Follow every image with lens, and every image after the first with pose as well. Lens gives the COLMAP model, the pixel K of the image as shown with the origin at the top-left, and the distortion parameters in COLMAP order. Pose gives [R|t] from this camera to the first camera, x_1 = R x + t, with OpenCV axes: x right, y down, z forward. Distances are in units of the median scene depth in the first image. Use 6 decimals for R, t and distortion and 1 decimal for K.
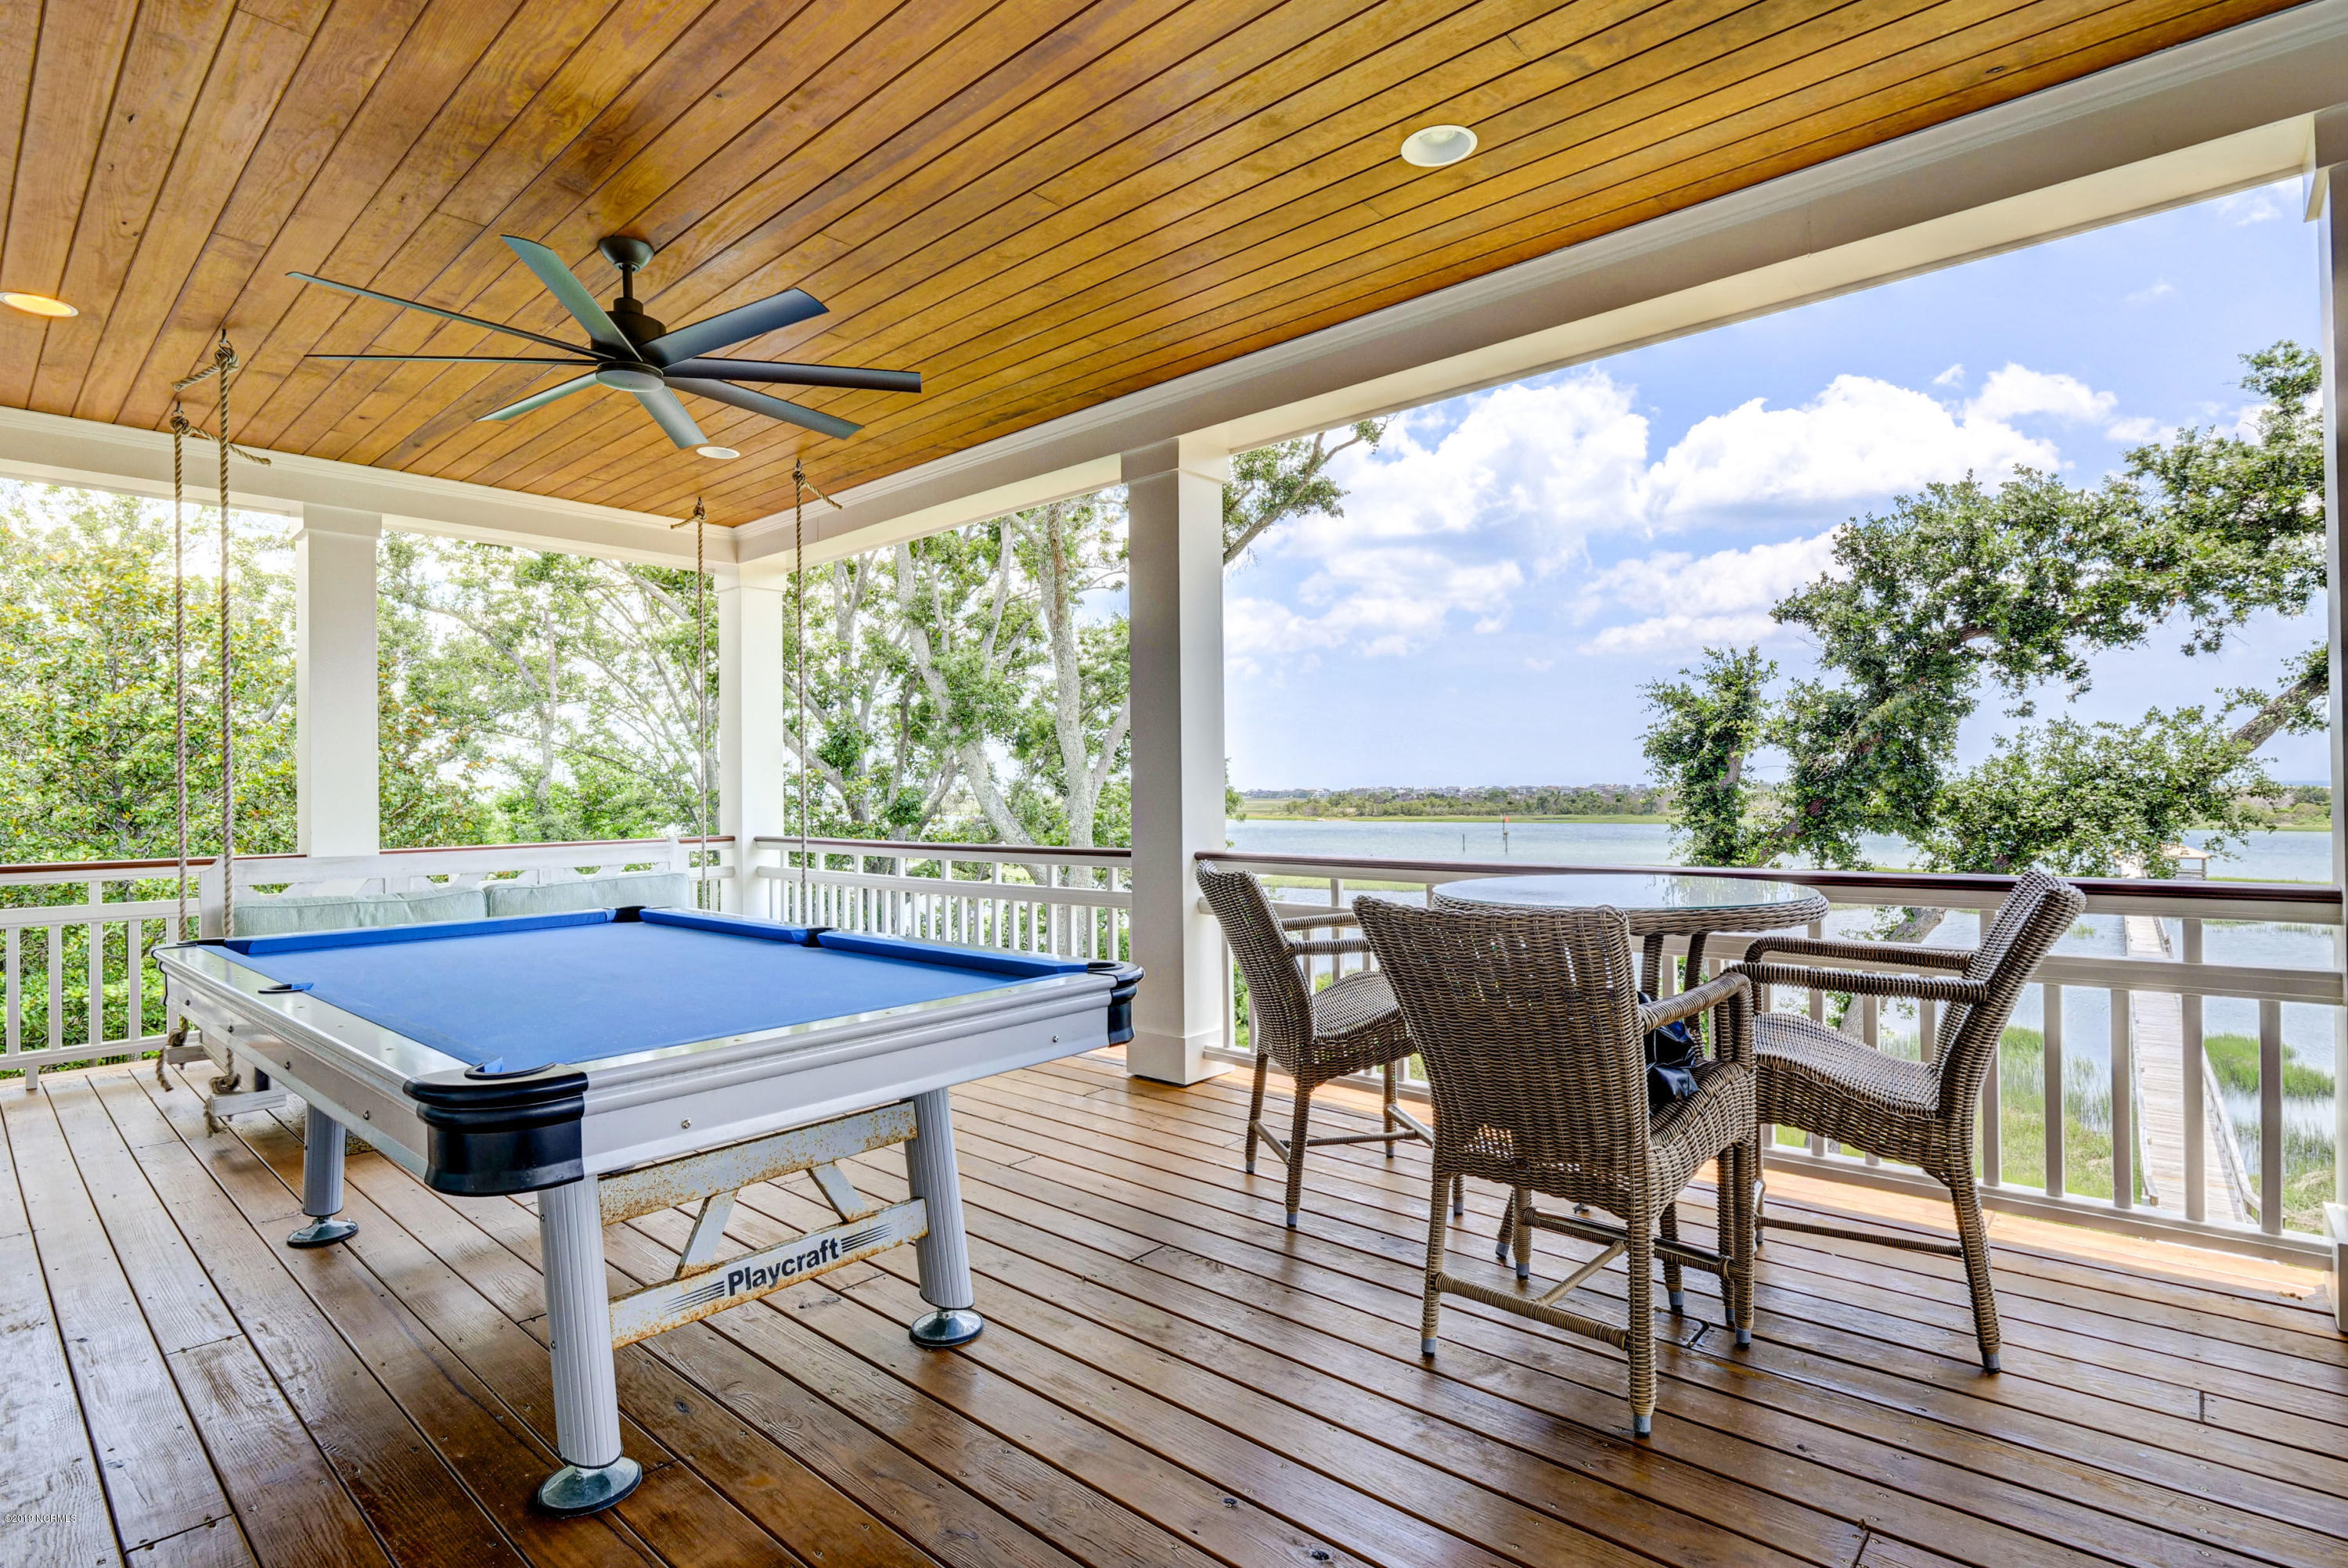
lens RADIAL K [[1168.1, 0, 1174.0], [0, 1168.1, 784.0], [0, 0, 1]] dist [-0.011660, -0.000122]
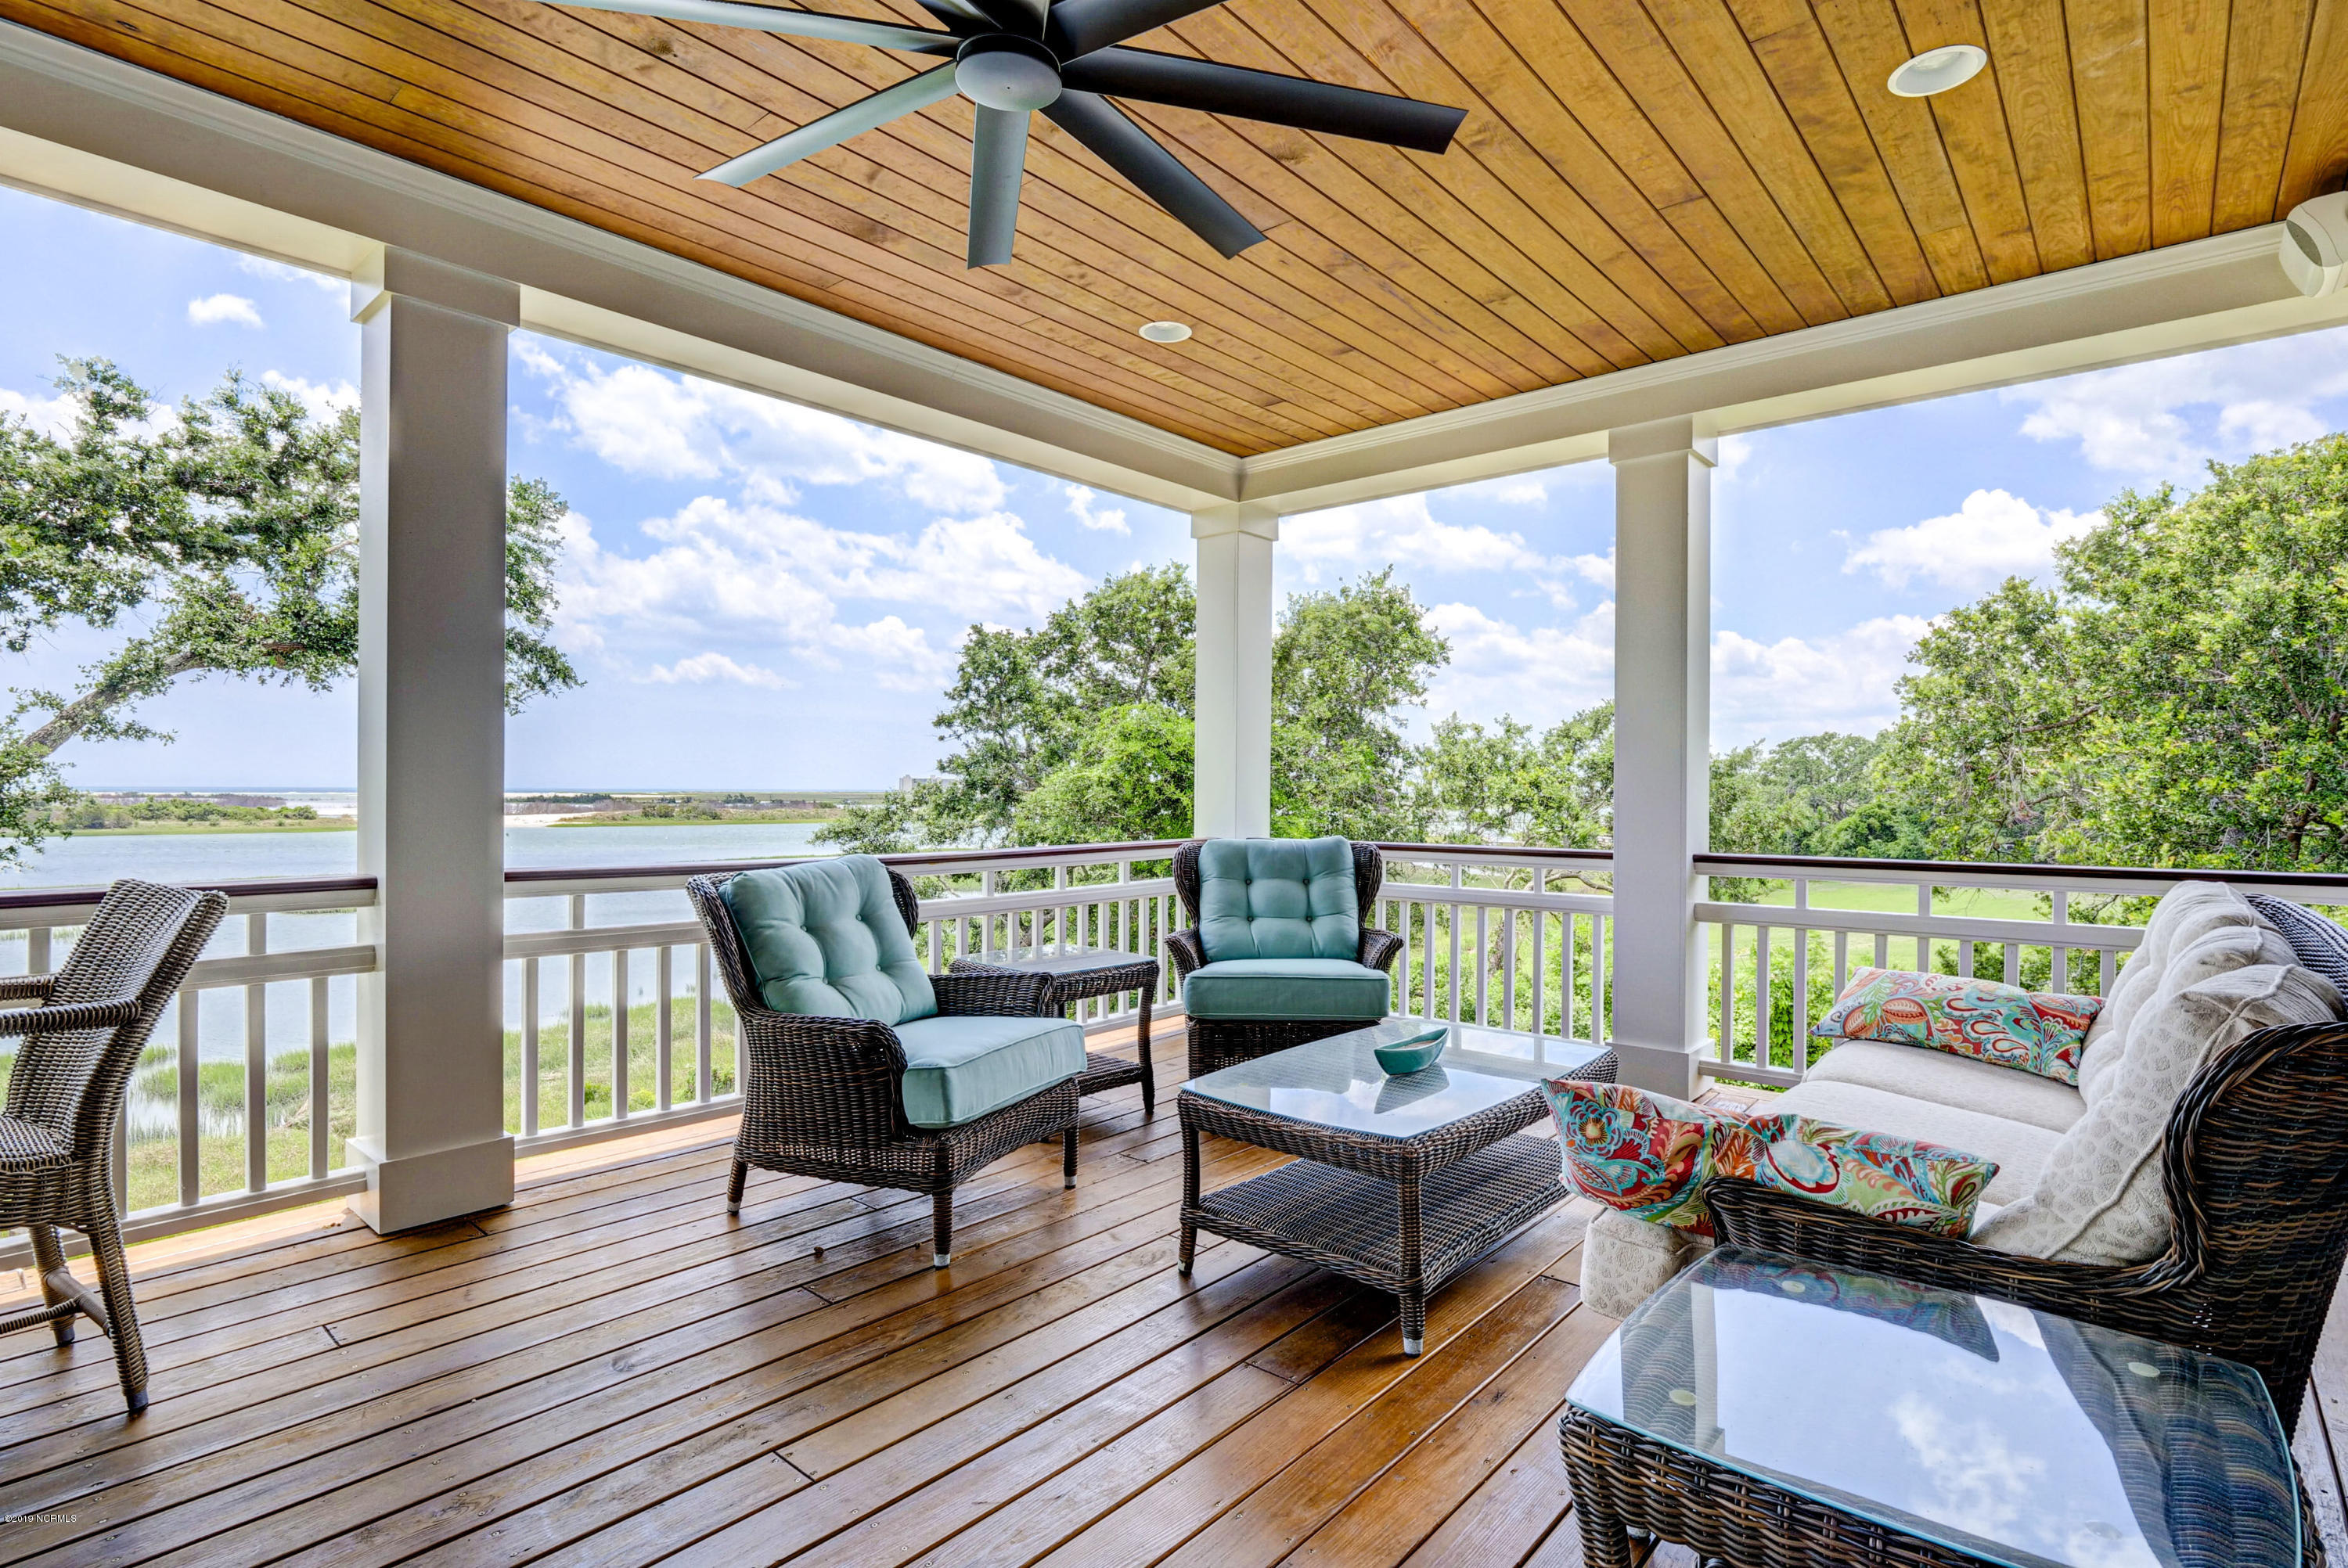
lens RADIAL K [[1136.9, 0, 1182.0], [0, 1136.9, 786.0], [0, 0, 1]] dist [-0.013672, -0.000173]
pose [[-0.023609, 0.014255, 0.999620, -0.200870], [-0.012508, 0.999816, -0.014553, 0.000139], [-0.999643, -0.012846, -0.023426, 0.158103]]
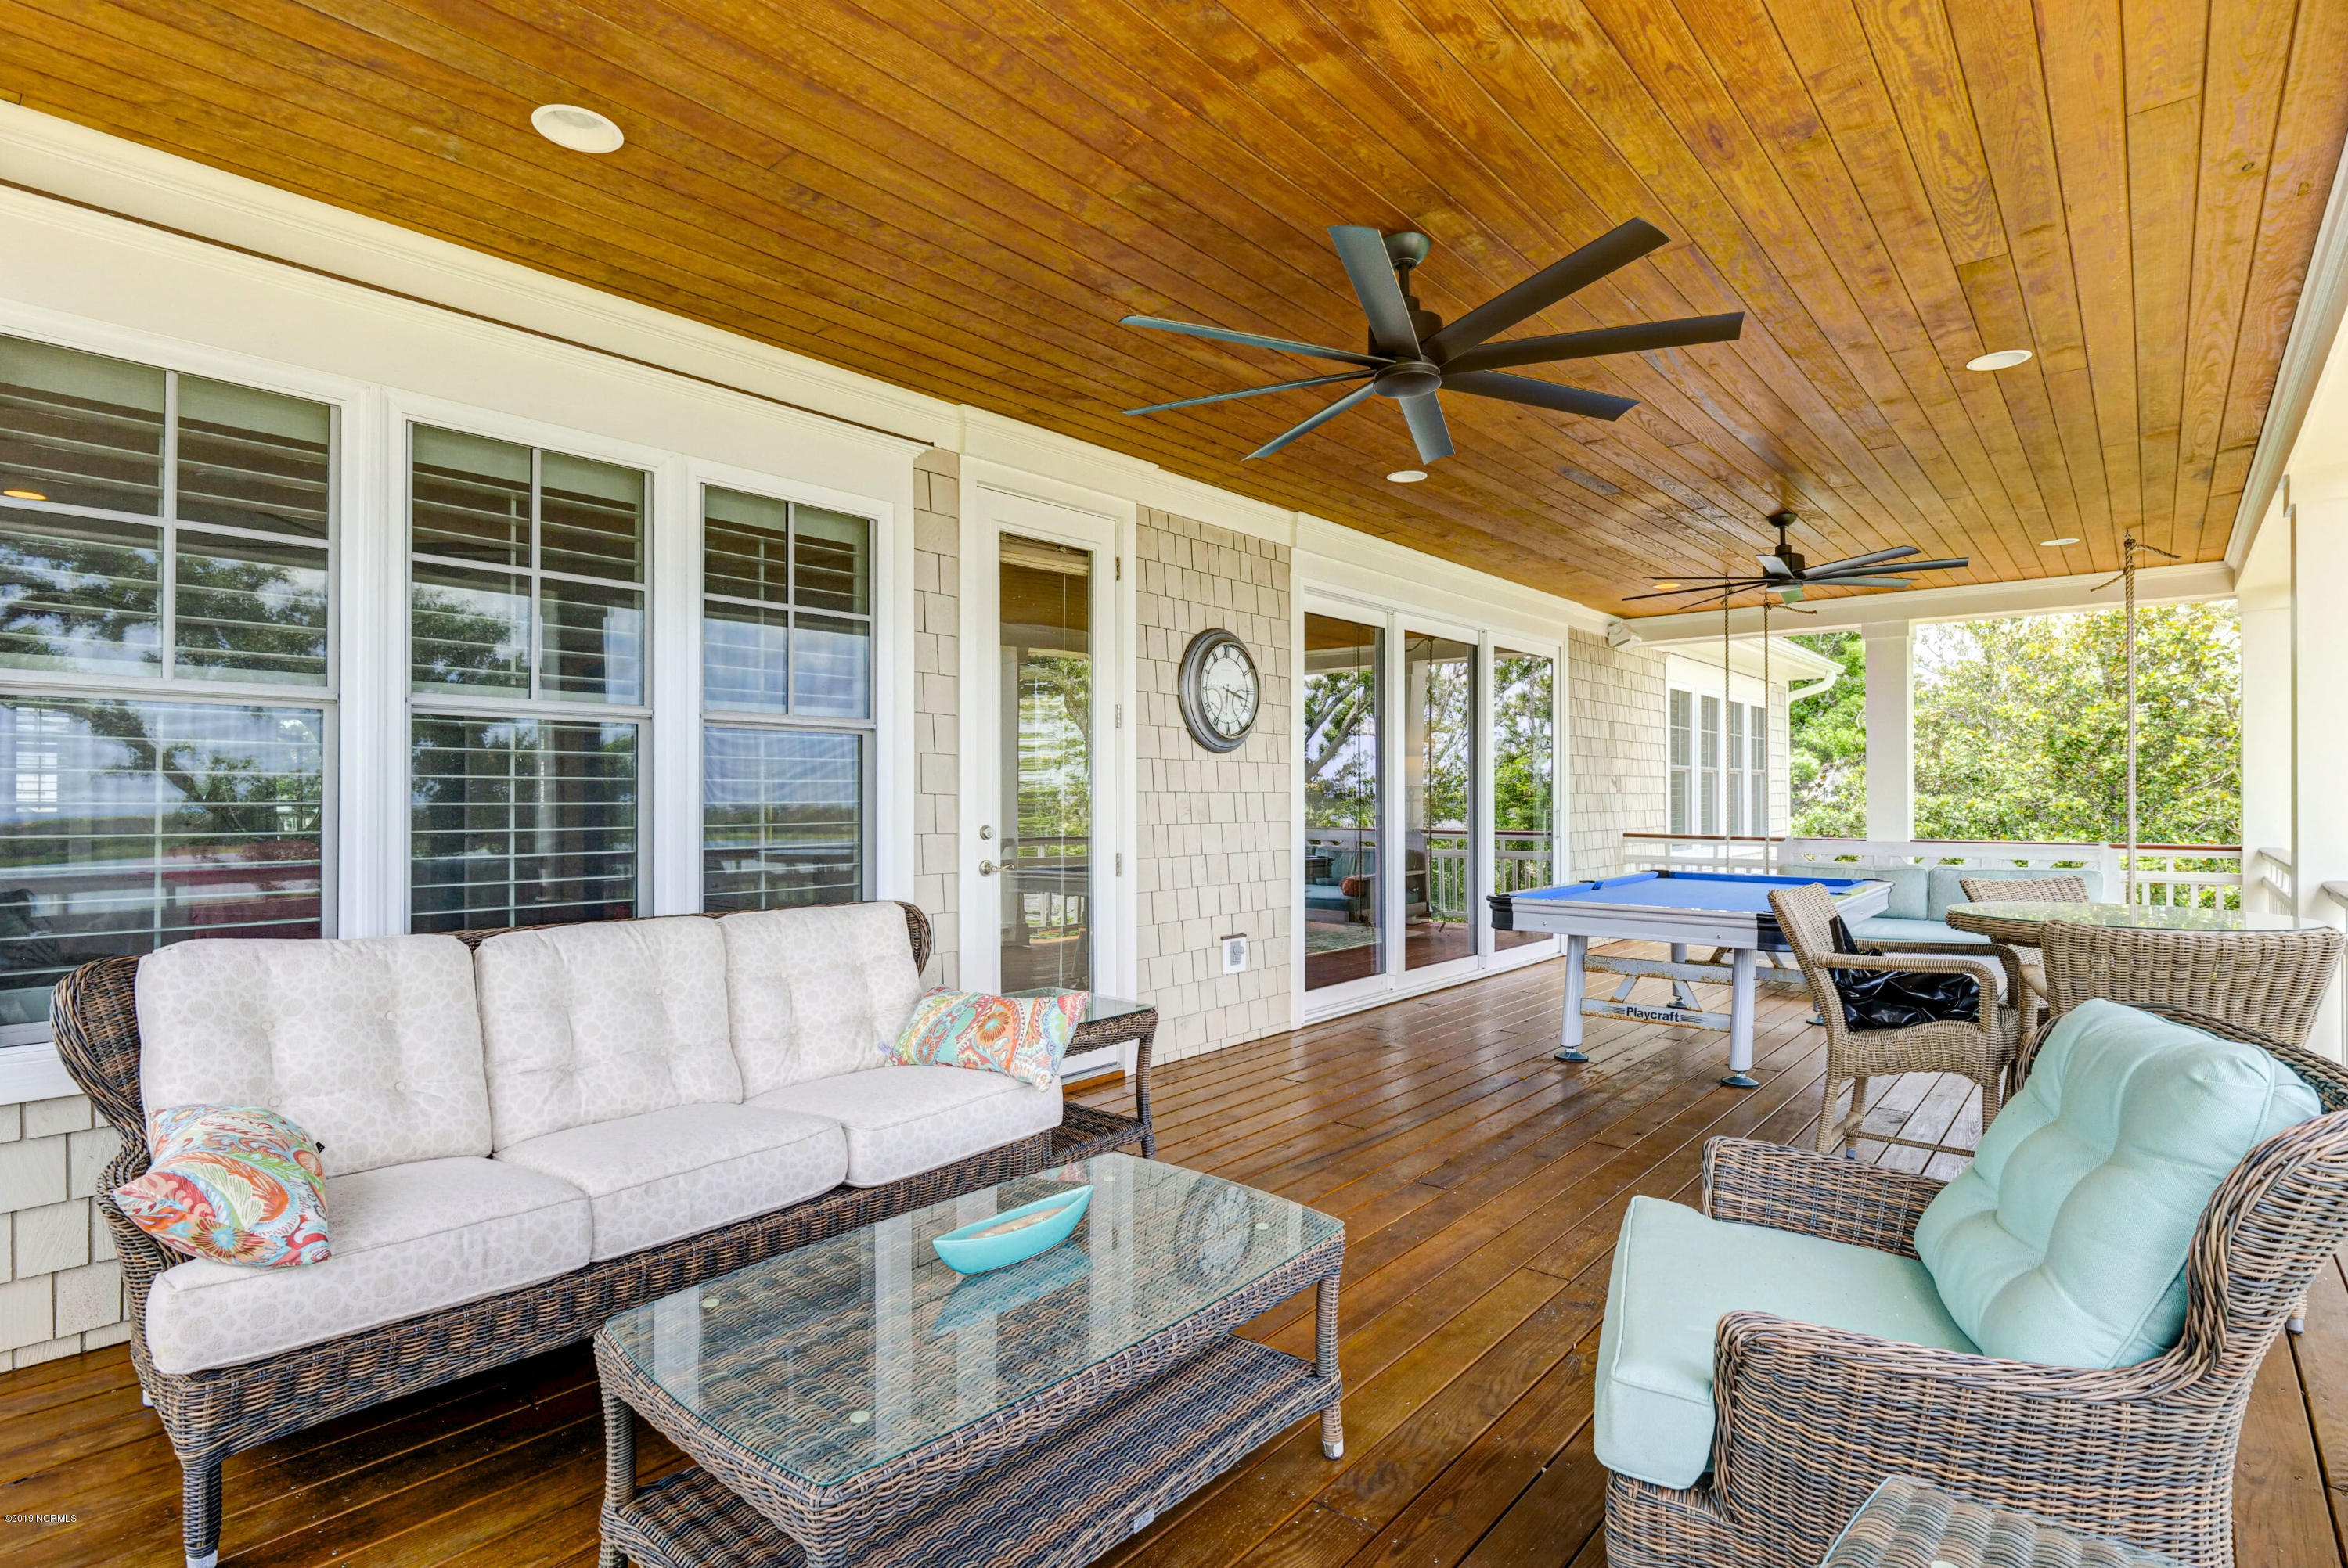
lens RADIAL K [[1136.9, 0, 1182.0], [0, 1136.9, 786.0], [0, 0, 1]] dist [-0.013672, -0.000173]
pose [[0.022864, 0.004606, -0.999728, 1.289824], [0.009827, 0.999940, 0.004832, -0.048841], [0.999690, -0.009934, 0.022817, -0.006809]]
